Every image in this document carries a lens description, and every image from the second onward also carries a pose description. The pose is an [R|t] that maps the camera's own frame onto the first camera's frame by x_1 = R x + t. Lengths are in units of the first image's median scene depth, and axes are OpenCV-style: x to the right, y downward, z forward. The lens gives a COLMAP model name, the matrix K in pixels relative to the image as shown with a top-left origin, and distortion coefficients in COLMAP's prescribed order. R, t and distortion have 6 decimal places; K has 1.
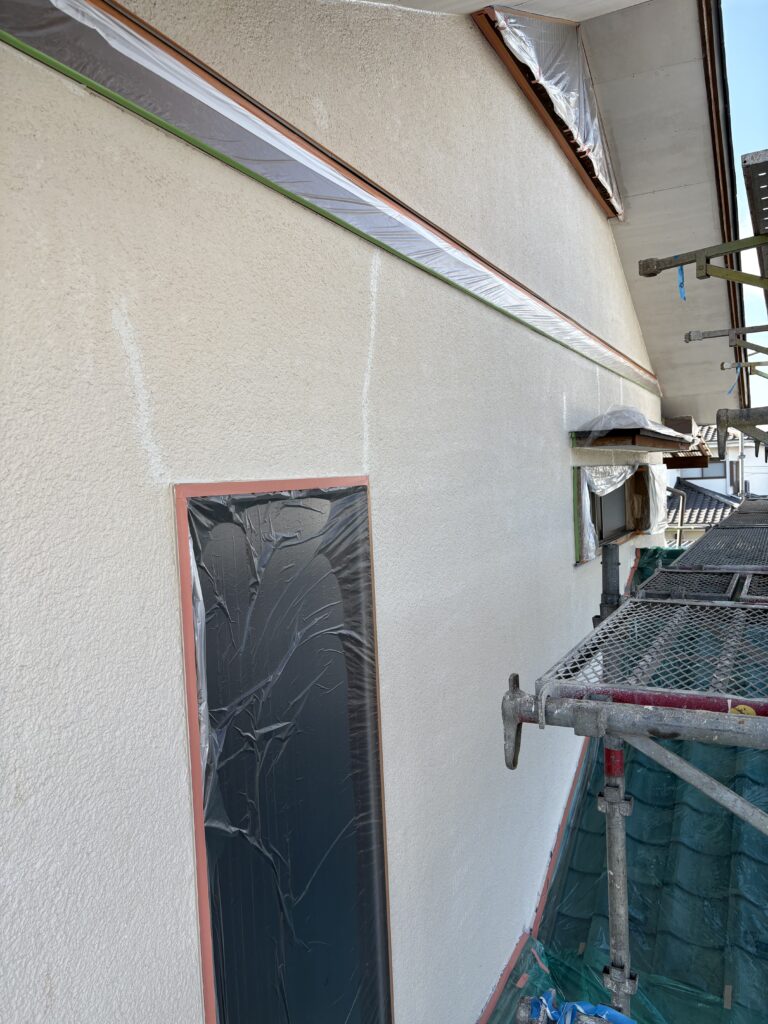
lens RADIAL K [[785.1, 0, 392.1], [0, 785.1, 512.6], [0, 0, 1]] dist [0.026865, -0.031569]
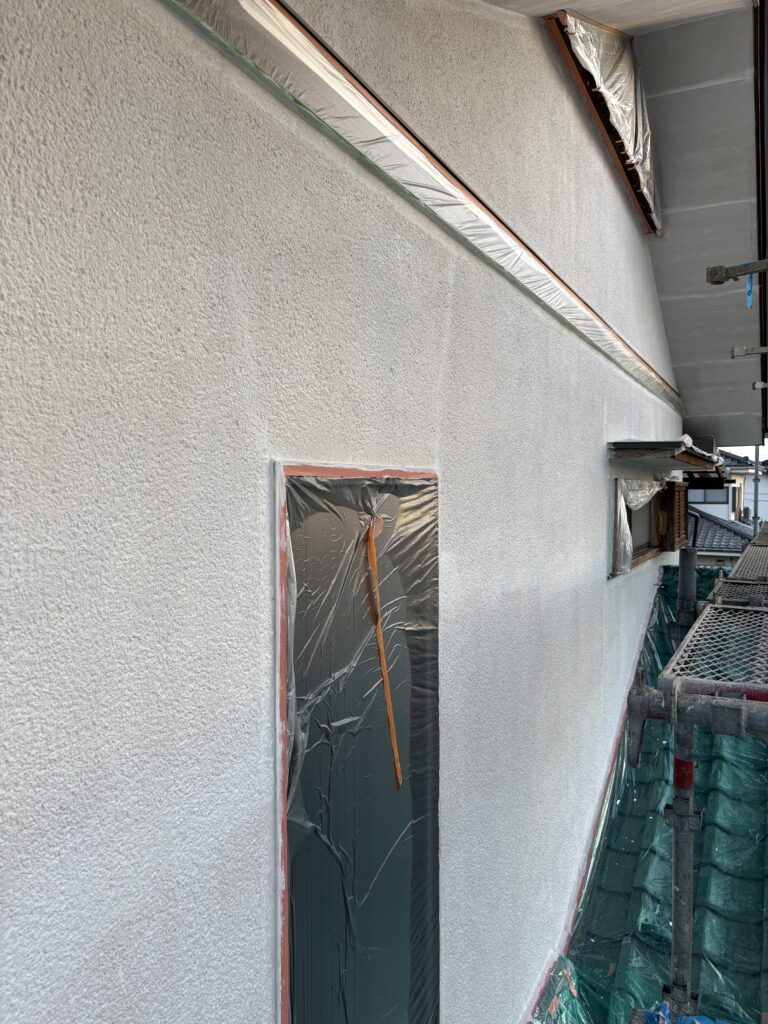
lens RADIAL K [[785.1, 0, 392.2], [0, 785.1, 506.6], [0, 0, 1]] dist [0.026865, -0.031569]
pose [[0.999164, 0.040789, 0.002837, -0.102601], [-0.040708, 0.998871, -0.024476, 0.029717], [-0.003832, 0.024340, 0.999696, 0.025615]]
